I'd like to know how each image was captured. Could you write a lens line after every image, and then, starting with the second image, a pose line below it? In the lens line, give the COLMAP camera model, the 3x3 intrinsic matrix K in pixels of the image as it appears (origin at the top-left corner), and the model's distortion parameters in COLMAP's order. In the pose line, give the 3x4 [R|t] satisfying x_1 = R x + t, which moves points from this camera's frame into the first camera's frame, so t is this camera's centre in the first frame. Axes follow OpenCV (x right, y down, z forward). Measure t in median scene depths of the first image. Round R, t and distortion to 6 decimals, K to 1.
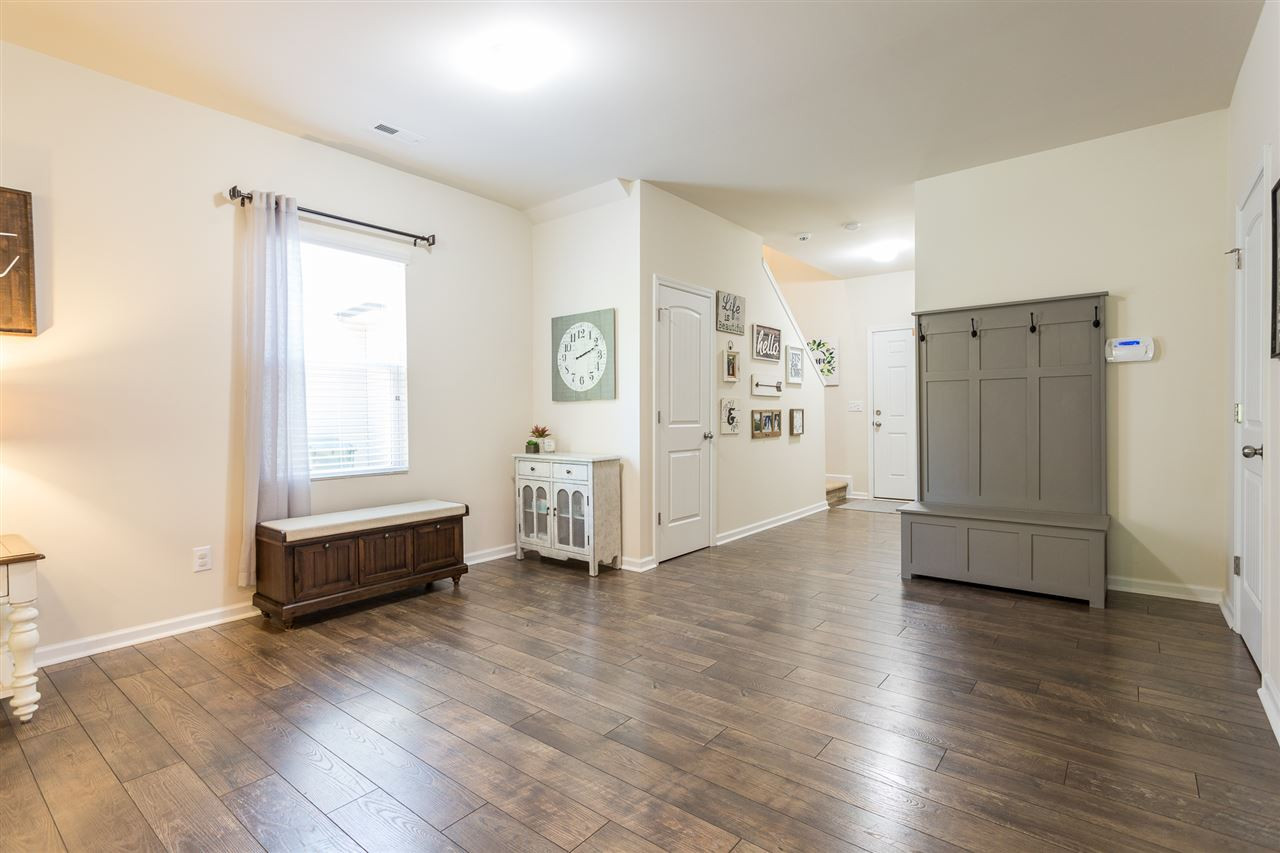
lens RADIAL K [[629.1, 0, 637.7], [0, 629.1, 397.2], [0, 0, 1]] dist [0.003207, 0.000665]
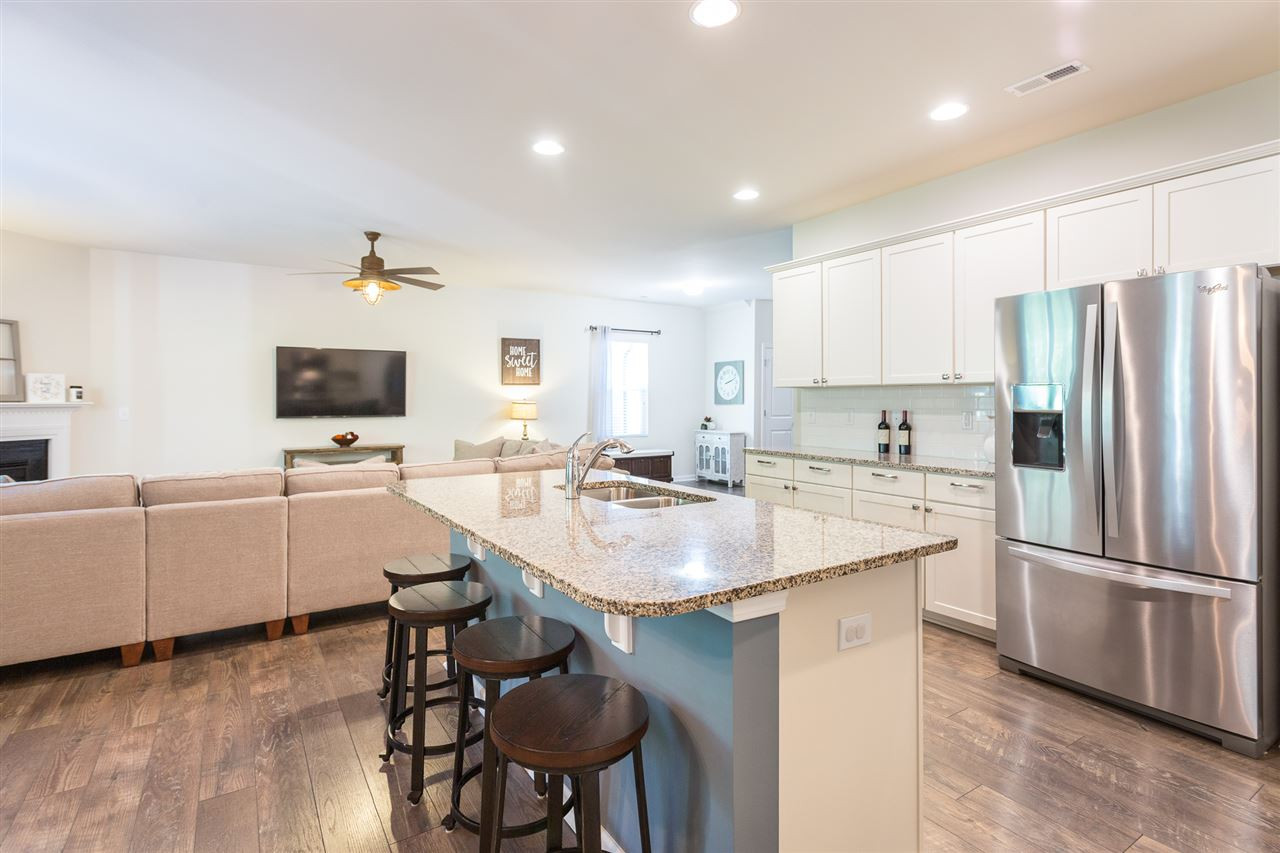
lens RADIAL K [[629.1, 0, 637.7], [0, 629.1, 397.2], [0, 0, 1]] dist [0.003207, 0.000665]
pose [[0.953276, 0.016192, -0.301666, 0.252332], [-0.009697, 0.999688, 0.023015, -0.063396], [0.301944, -0.019014, 0.953136, -1.049421]]
